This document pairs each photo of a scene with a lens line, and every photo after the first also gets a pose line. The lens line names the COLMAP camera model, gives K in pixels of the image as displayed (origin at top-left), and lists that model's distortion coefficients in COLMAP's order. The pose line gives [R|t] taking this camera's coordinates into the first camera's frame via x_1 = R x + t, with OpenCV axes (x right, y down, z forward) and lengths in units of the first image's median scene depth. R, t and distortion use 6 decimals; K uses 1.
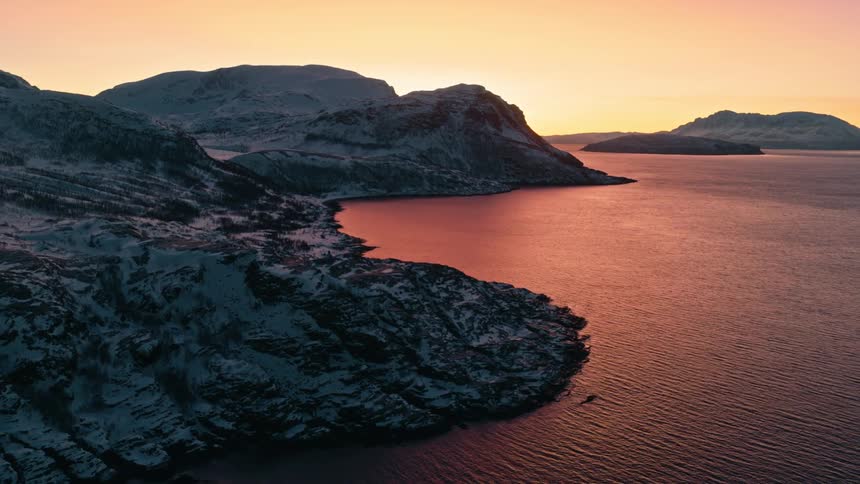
lens RADIAL K [[741.4, 0, 430.0], [0, 741.4, 242.0], [0, 0, 1]] dist [-0.004235, 0.024191]
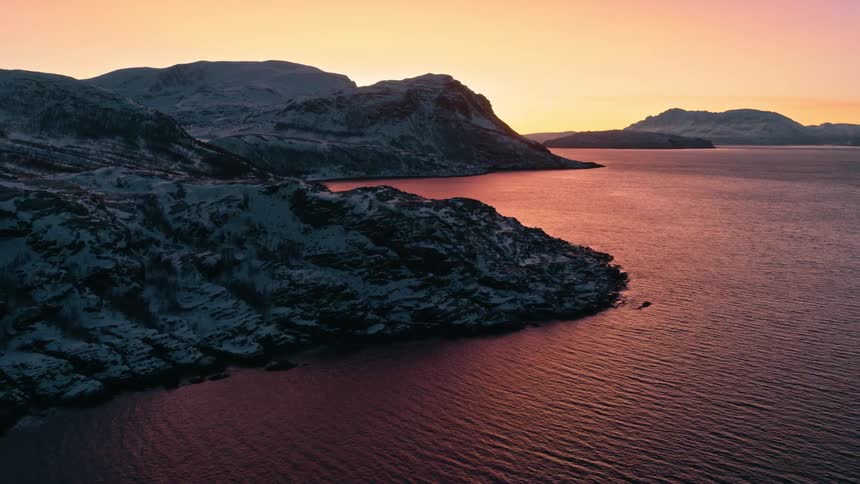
lens RADIAL K [[741.4, 0, 430.0], [0, 741.4, 242.0], [0, 0, 1]] dist [-0.004235, 0.024191]
pose [[0.998084, -0.018574, 0.059019, -0.043537], [0.018719, 0.999823, -0.001910, 0.036844], [-0.058974, 0.003011, 0.998255, -0.003415]]
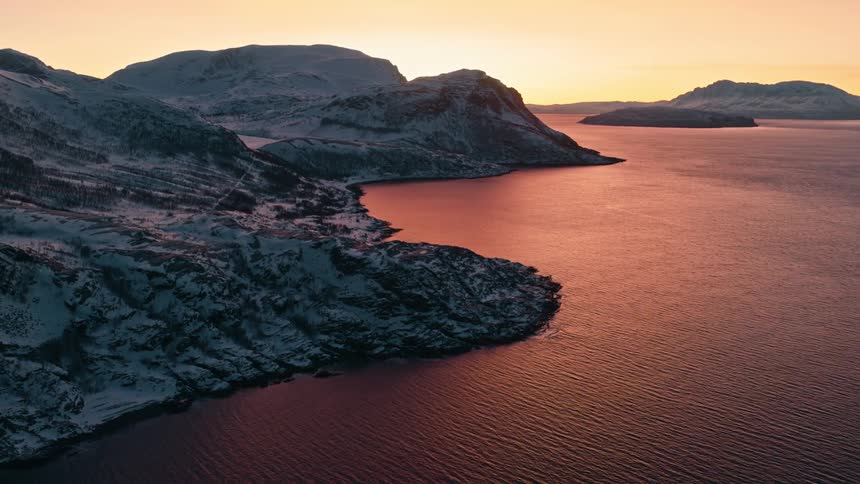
lens RADIAL K [[741.4, 0, 430.0], [0, 741.4, 242.0], [0, 0, 1]] dist [-0.004235, 0.024191]
pose [[0.999984, -0.005735, -0.000023, -0.016872], [0.005731, 0.999181, 0.040065, -0.015194], [-0.000207, -0.040064, 0.999197, -0.178242]]
